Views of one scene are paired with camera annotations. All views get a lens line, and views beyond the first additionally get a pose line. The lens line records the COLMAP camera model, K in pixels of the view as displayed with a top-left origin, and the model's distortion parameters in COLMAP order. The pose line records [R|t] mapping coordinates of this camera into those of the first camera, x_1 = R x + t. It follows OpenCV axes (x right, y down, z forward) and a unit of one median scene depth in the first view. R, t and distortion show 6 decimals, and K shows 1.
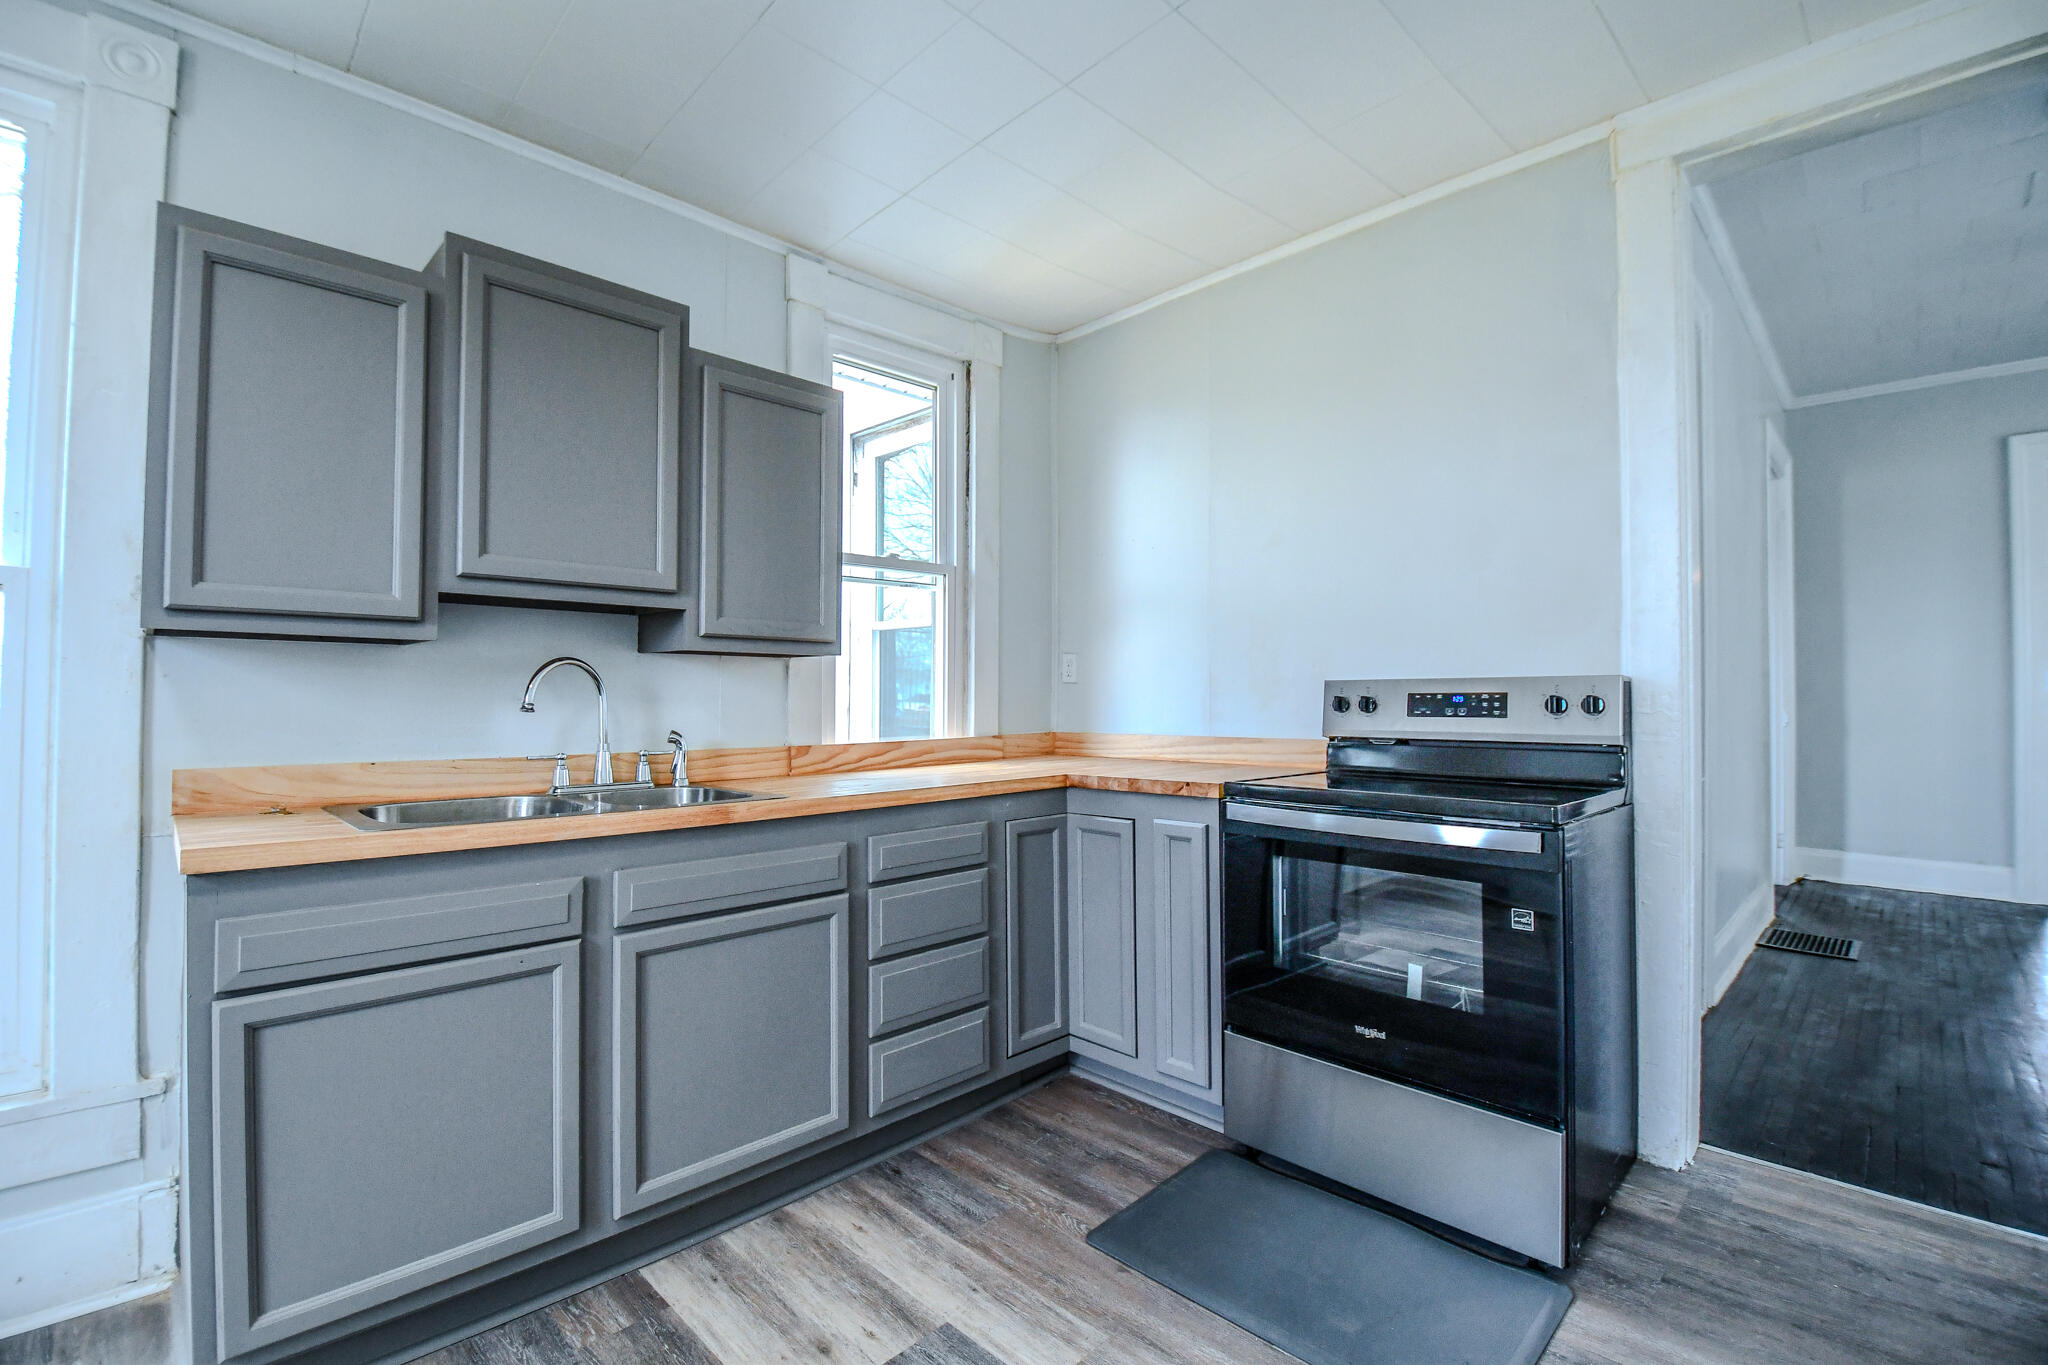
lens RADIAL K [[891.5, 0, 1030.2], [0, 891.5, 695.1], [0, 0, 1]] dist [-0.001686, 0.000212]
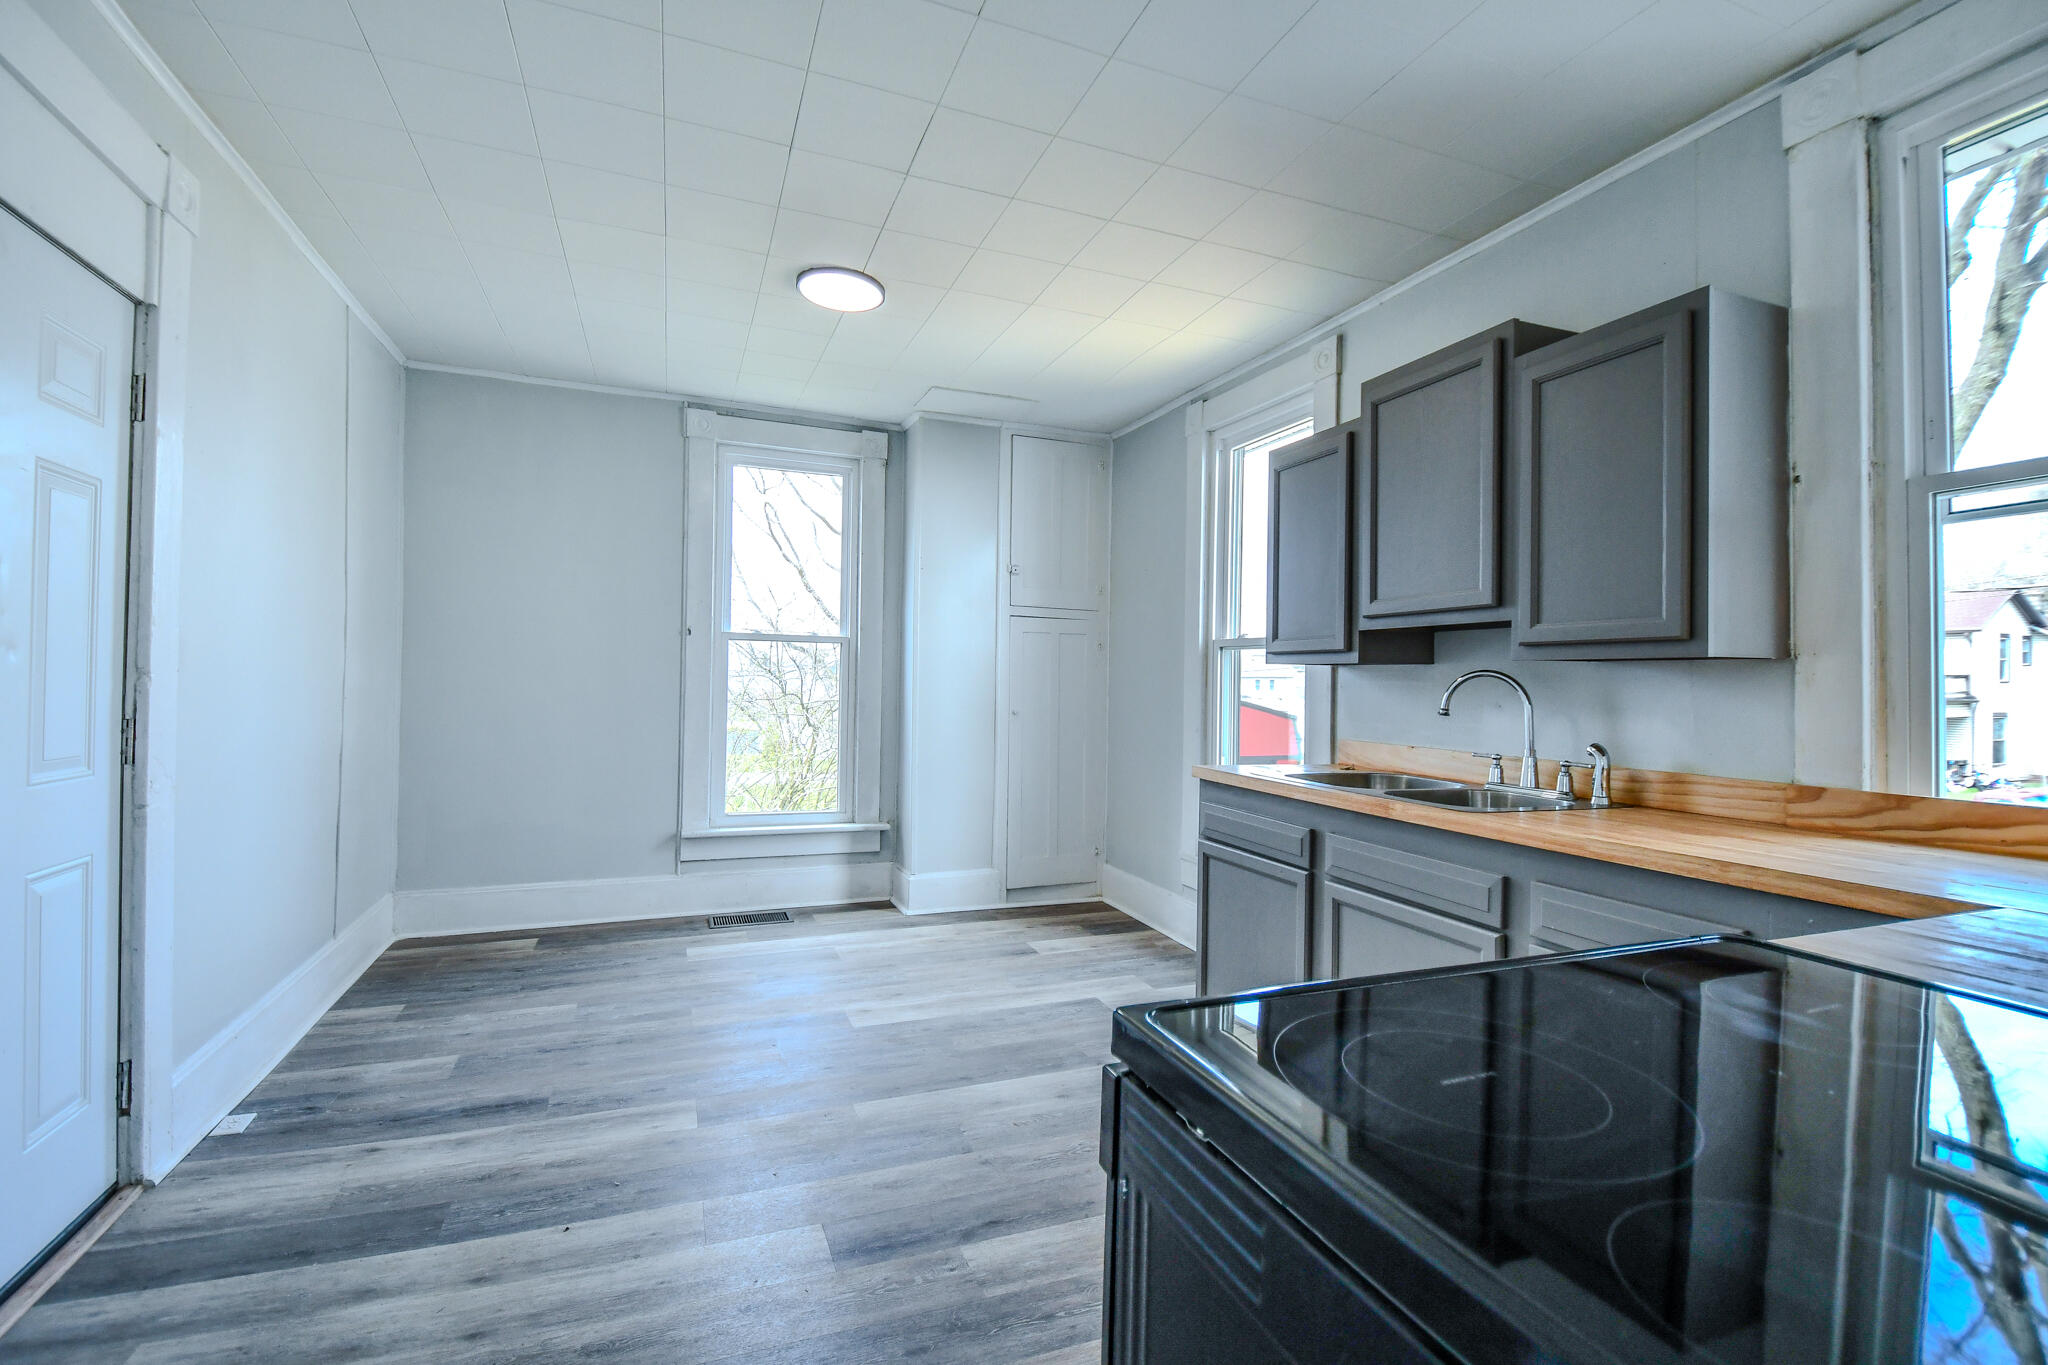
lens RADIAL K [[891.5, 0, 1028.9], [0, 891.5, 675.7], [0, 0, 1]] dist [-0.001686, 0.000212]
pose [[-0.416768, -0.023606, -0.908706, 0.869672], [-0.022126, 0.999630, -0.015820, -0.005058], [0.908744, 0.013513, -0.417136, 1.058090]]
